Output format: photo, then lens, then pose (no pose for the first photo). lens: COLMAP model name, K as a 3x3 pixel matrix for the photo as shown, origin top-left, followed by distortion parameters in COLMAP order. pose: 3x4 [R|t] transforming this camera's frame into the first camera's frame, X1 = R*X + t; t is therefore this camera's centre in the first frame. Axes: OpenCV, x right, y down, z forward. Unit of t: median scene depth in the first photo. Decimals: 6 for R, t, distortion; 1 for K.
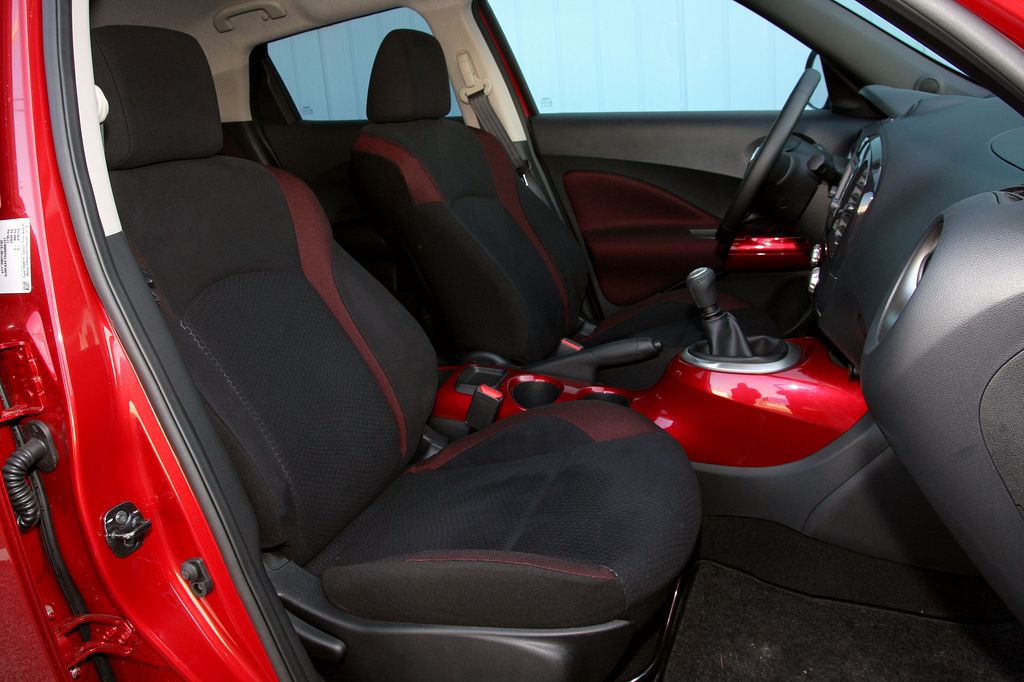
lens RADIAL K [[776.4, 0, 512.0], [0, 776.4, 341.0], [0, 0, 1]] dist [-0.110666, 0.007822]
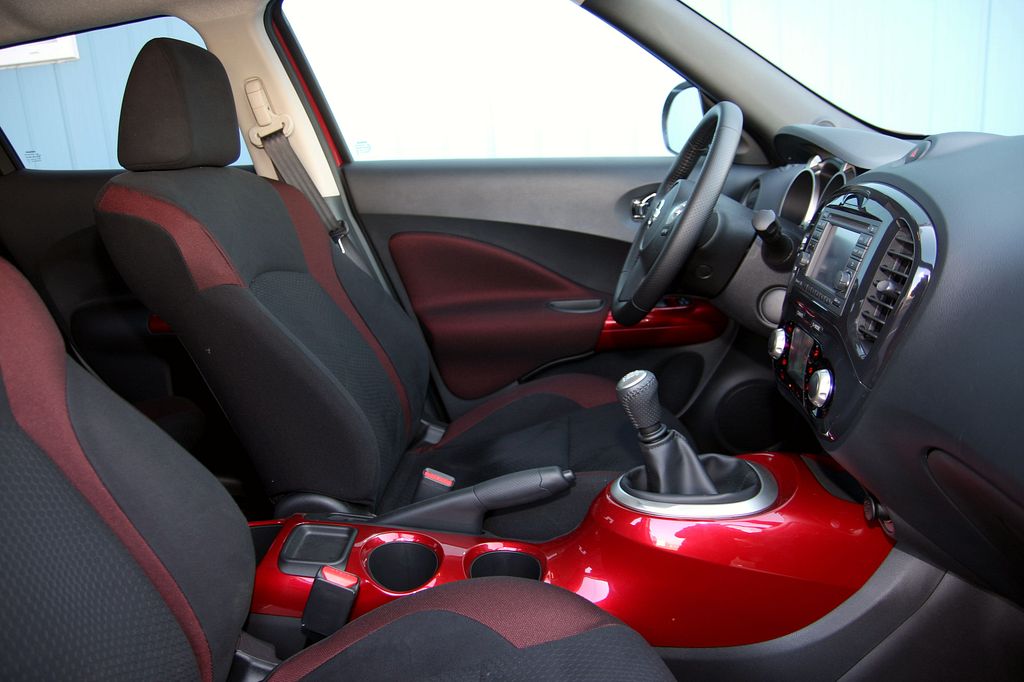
lens RADIAL K [[776.4, 0, 512.0], [0, 776.4, 341.0], [0, 0, 1]] dist [-0.110666, 0.007822]
pose [[0.958067, -0.050261, 0.282101, -0.047984], [0.069614, 0.995828, -0.059001, -0.066466], [-0.277958, 0.076165, 0.957569, 0.261206]]
